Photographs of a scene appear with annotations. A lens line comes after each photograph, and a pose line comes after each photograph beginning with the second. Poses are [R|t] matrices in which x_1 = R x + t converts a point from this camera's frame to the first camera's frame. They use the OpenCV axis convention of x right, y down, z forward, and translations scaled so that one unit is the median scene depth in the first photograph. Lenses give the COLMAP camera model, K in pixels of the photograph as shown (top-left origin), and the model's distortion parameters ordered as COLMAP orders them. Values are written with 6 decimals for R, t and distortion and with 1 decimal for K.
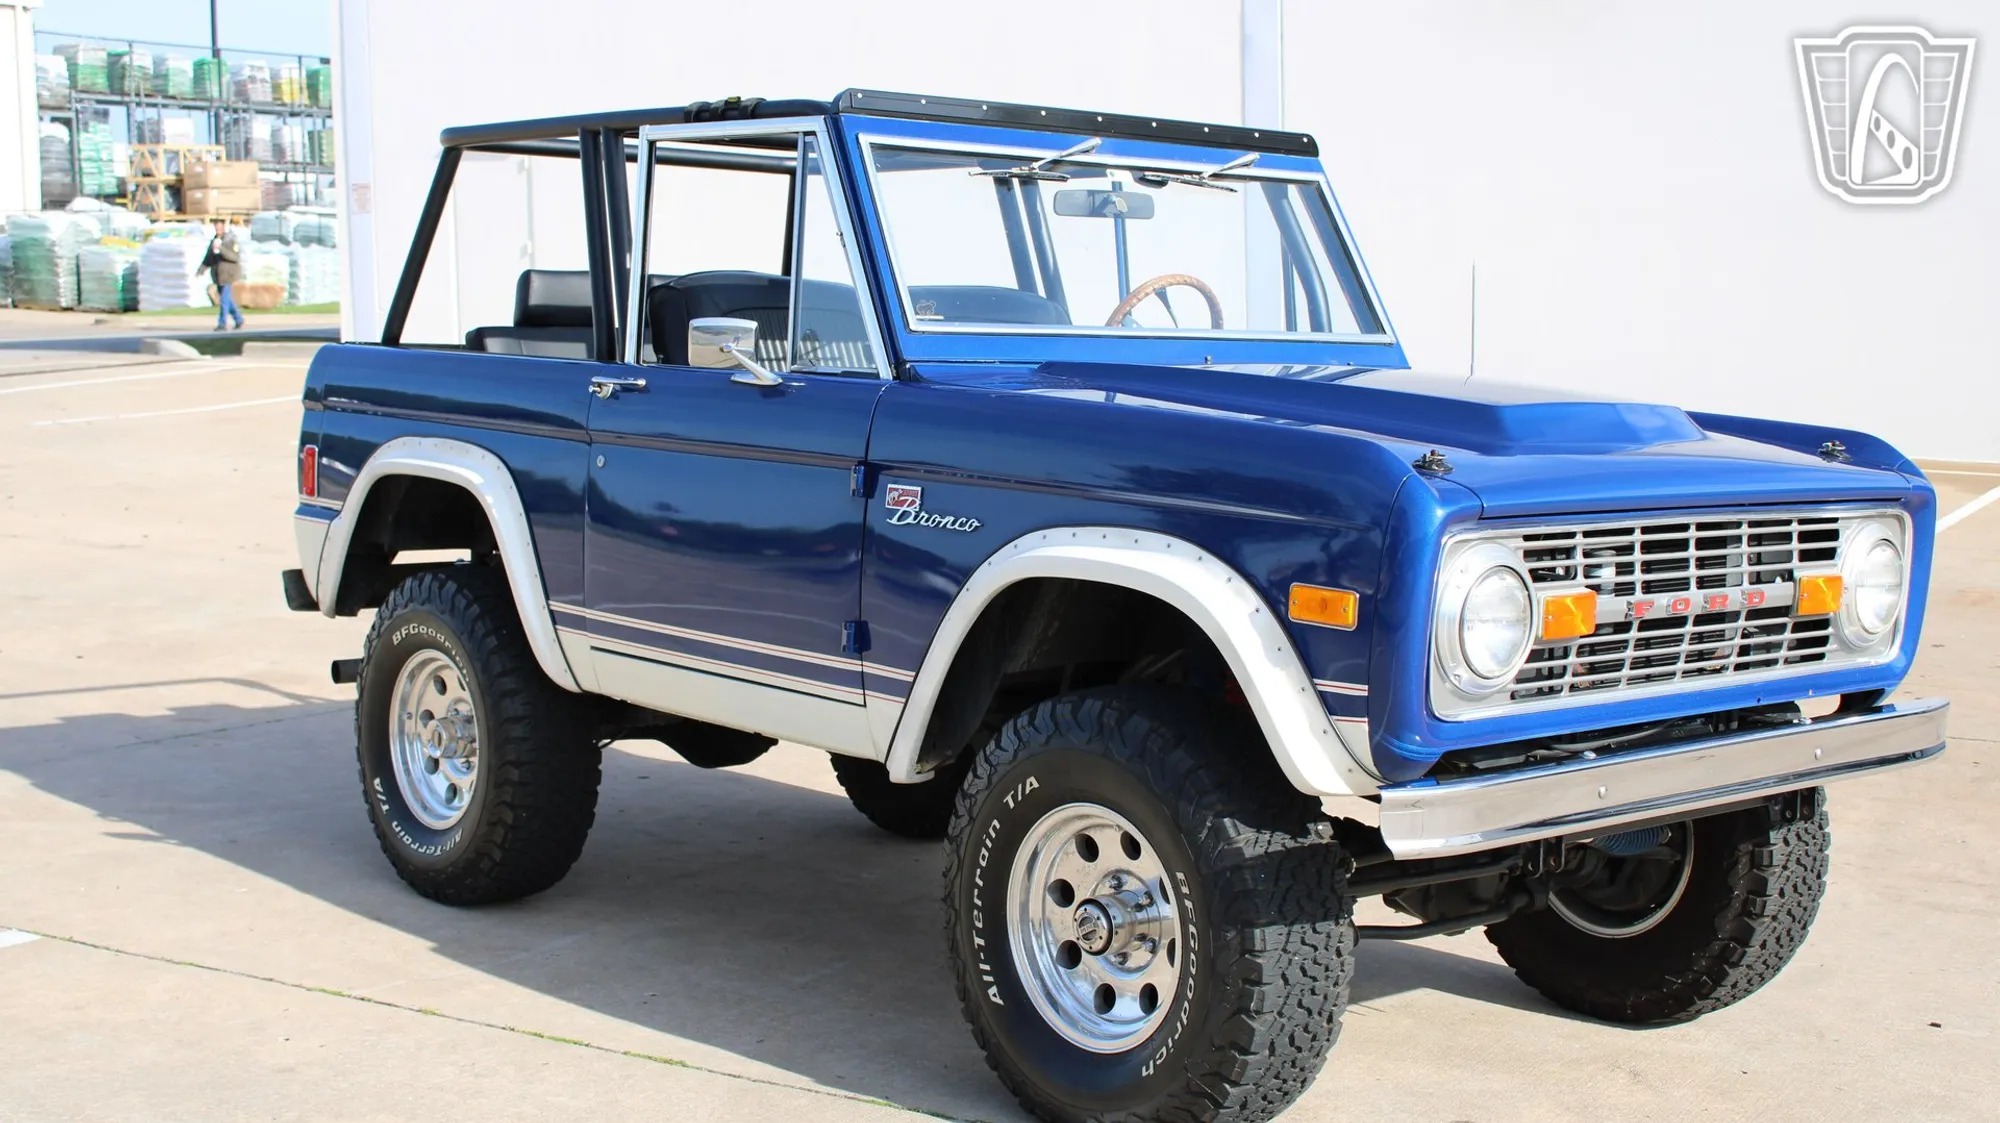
lens RADIAL K [[2586.8, 0, 1000.0], [0, 2586.8, 561.5], [0, 0, 1]] dist [-0.045475, -0.017757]
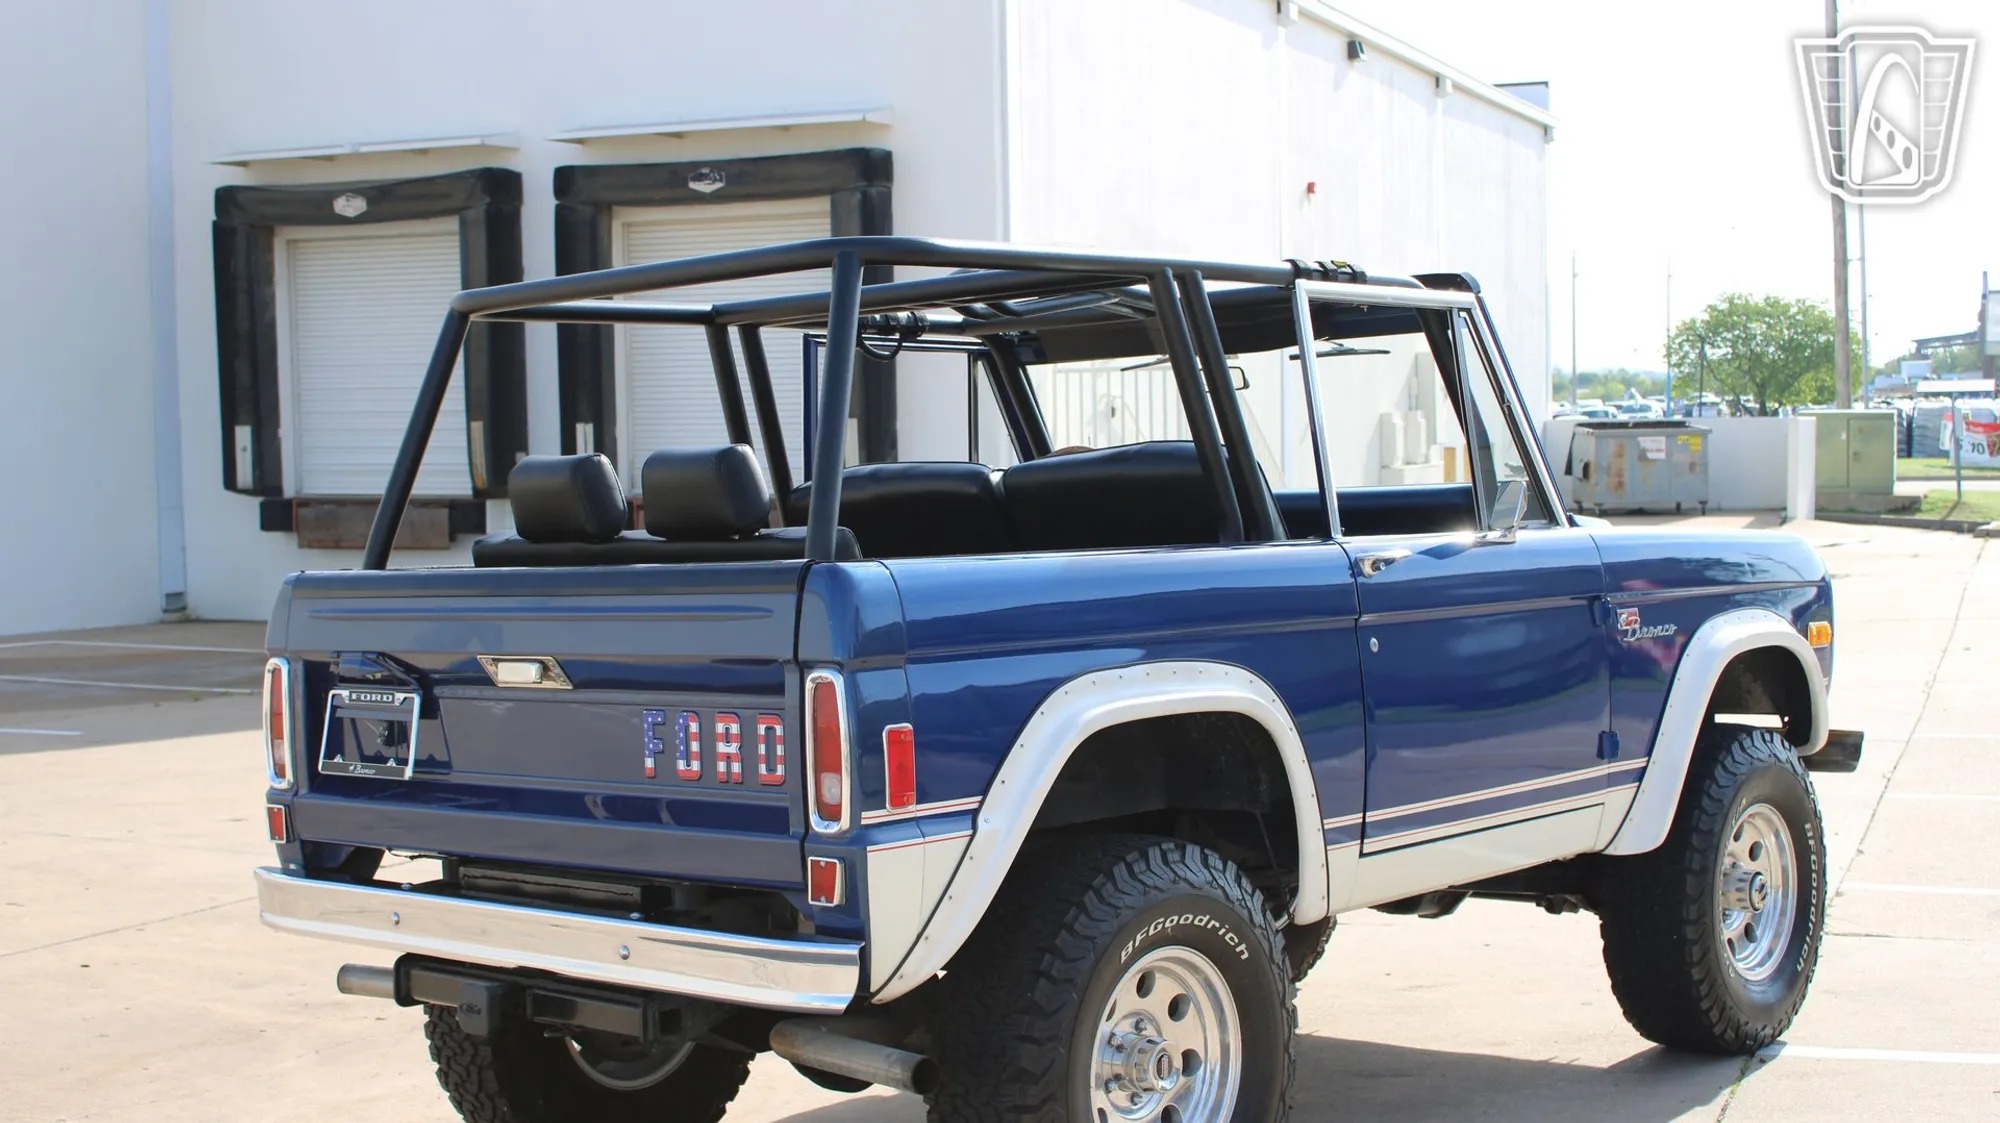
lens RADIAL K [[2586.8, 0, 1000.0], [0, 2586.8, 561.5], [0, 0, 1]] dist [-0.045475, -0.017757]
pose [[-0.120221, -0.043055, 0.991813, -1.213090], [0.126249, 0.990284, 0.058292, -0.160503], [-0.984687, 0.132223, -0.113617, 1.431193]]
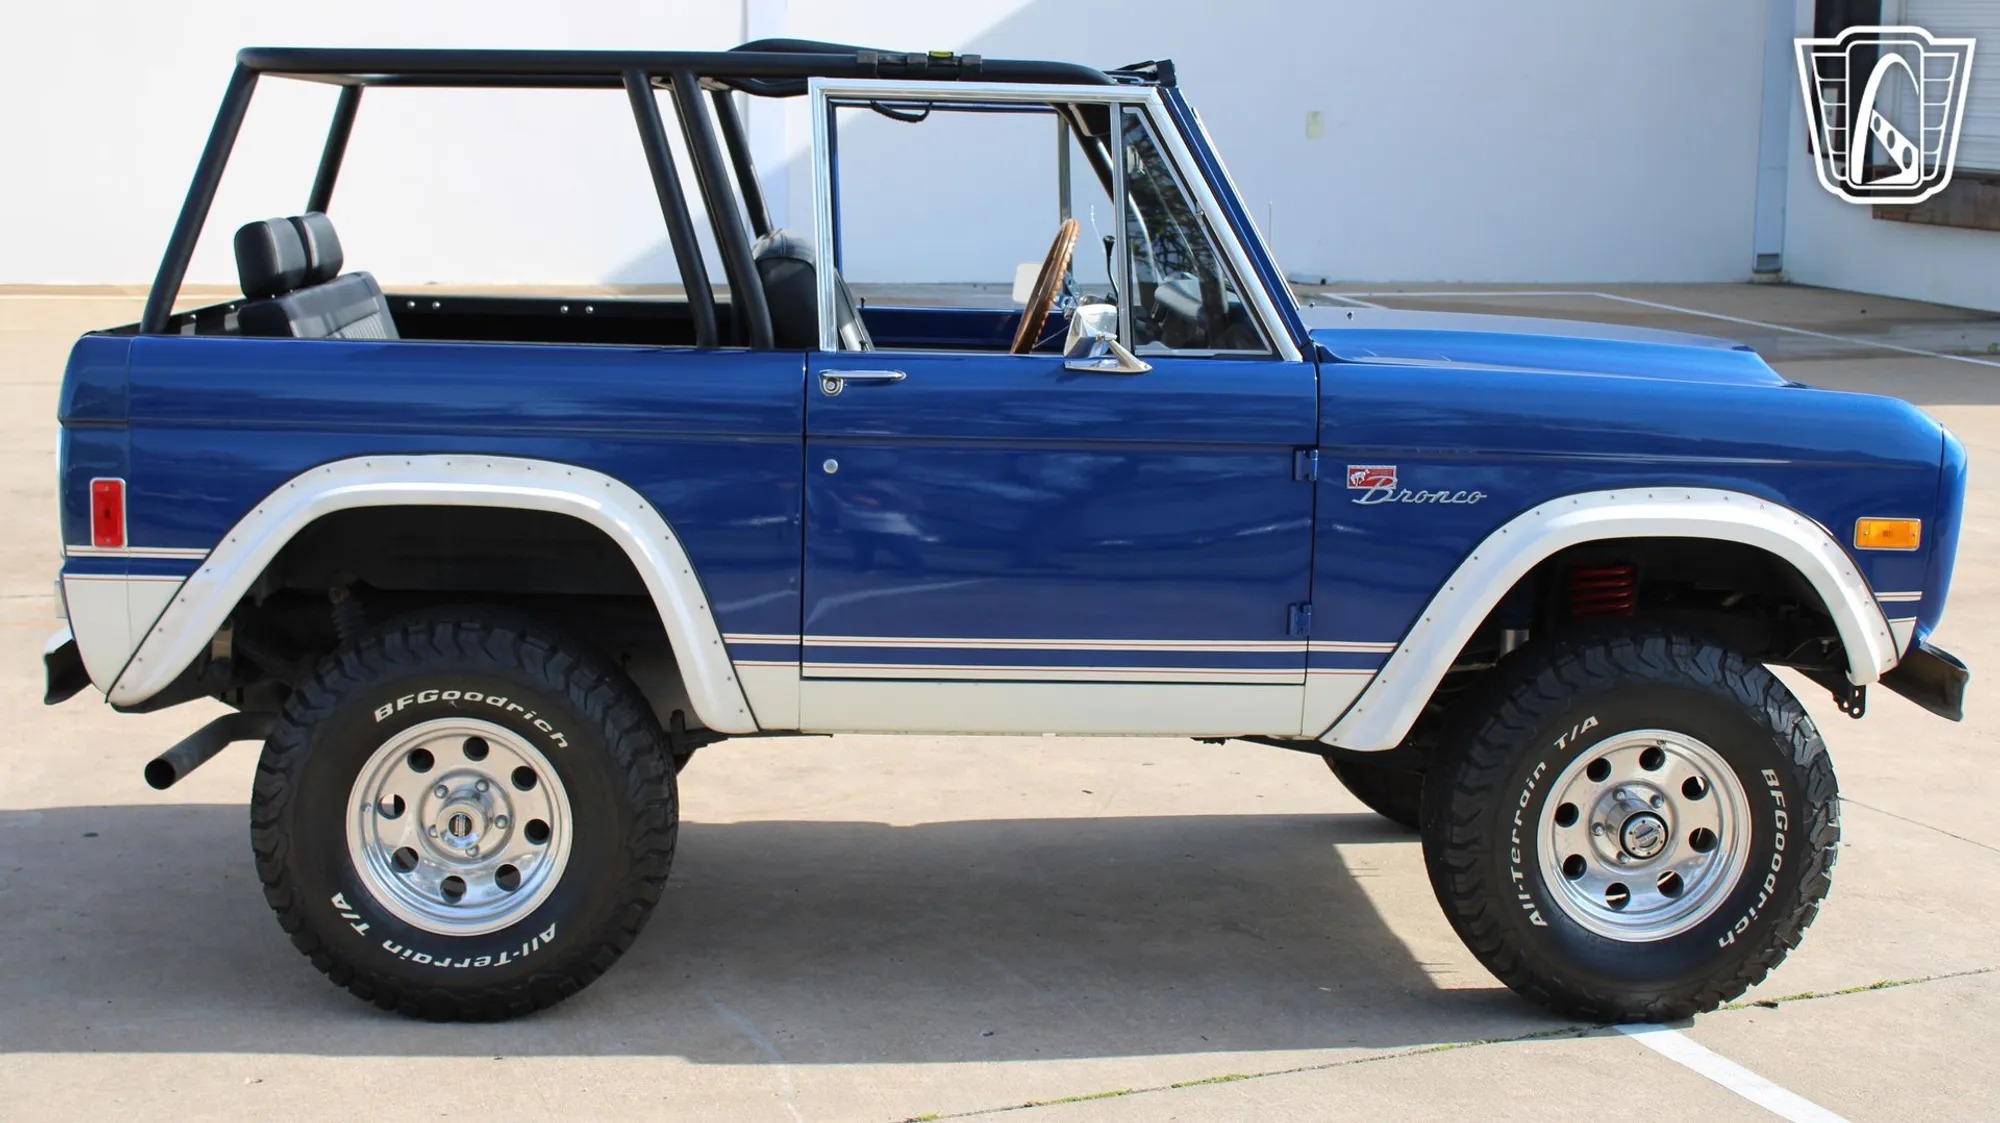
lens RADIAL K [[2605.3, 0, 1016.9], [0, 2605.3, 550.9], [0, 0, 1]] dist [-0.075949, 0.139570]
pose [[0.619295, -0.134541, 0.773545, -0.932740], [0.070303, 0.990754, 0.116036, -0.126121], [-0.782004, -0.017478, 0.623028, 0.465925]]
